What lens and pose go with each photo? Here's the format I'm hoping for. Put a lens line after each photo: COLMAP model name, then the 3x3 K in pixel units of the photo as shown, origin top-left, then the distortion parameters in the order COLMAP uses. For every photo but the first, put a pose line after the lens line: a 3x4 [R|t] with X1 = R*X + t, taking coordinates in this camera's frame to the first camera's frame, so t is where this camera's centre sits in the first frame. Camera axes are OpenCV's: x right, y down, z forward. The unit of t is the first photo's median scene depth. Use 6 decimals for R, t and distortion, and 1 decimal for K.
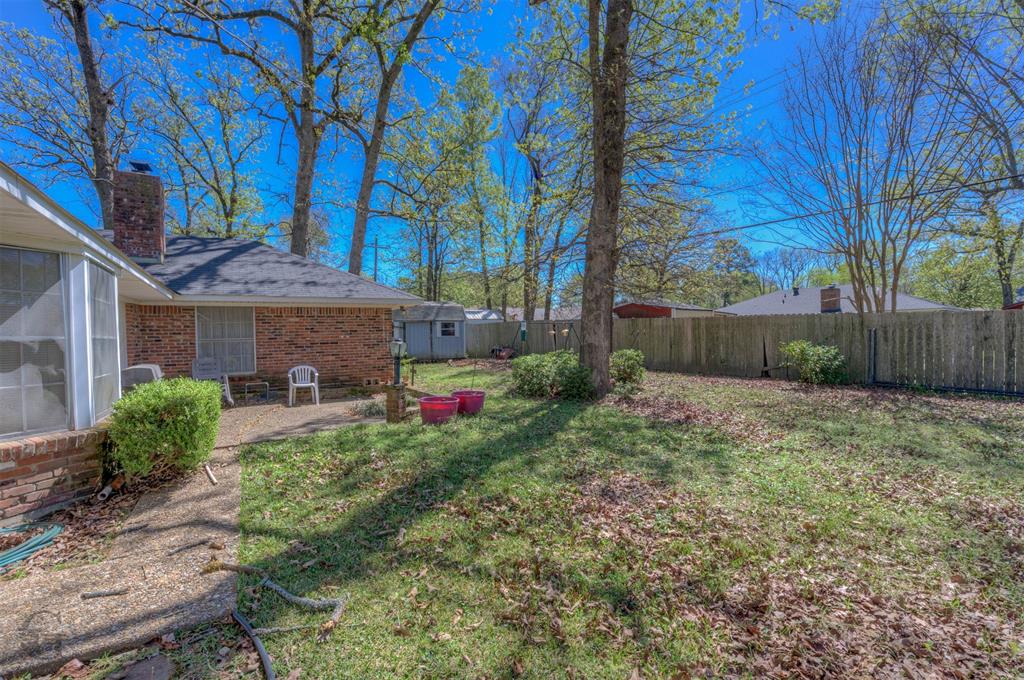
lens RADIAL K [[439.8, 0, 510.2], [0, 439.8, 343.0], [0, 0, 1]] dist [-0.022919, -0.000870]
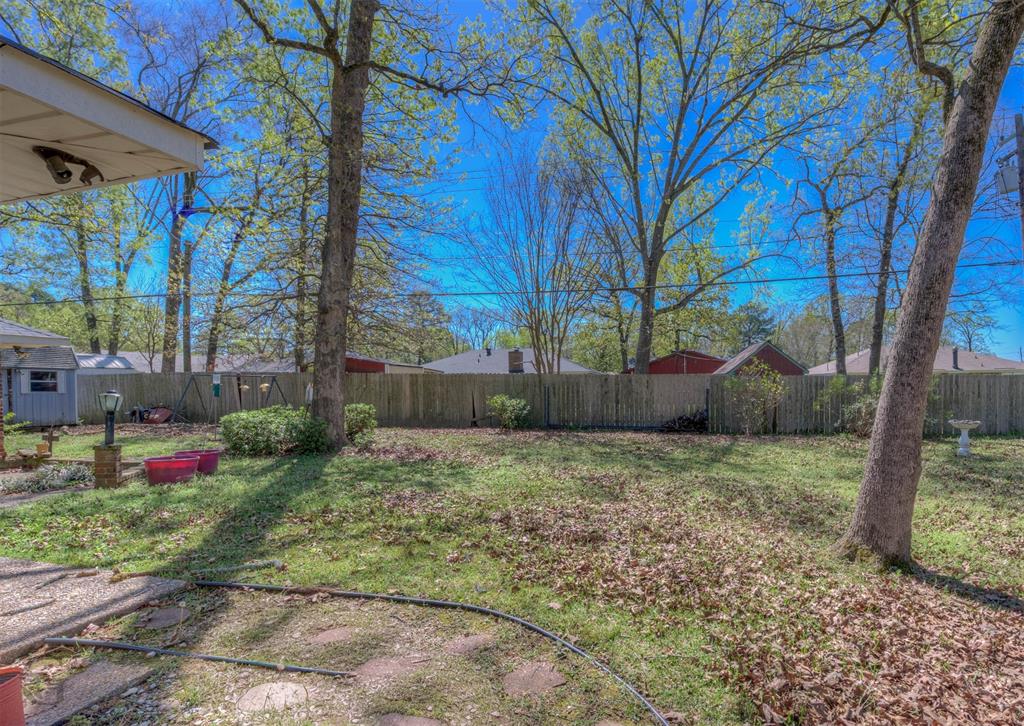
lens RADIAL K [[682.6, 0, 512.5], [0, 682.6, 364.1], [0, 0, 1]] dist [0.001206, 0.000944]
pose [[0.793555, 0.035145, 0.607483, -0.445492], [0.006730, 0.997763, -0.066516, 0.033326], [-0.608462, 0.056872, 0.791543, -0.513466]]
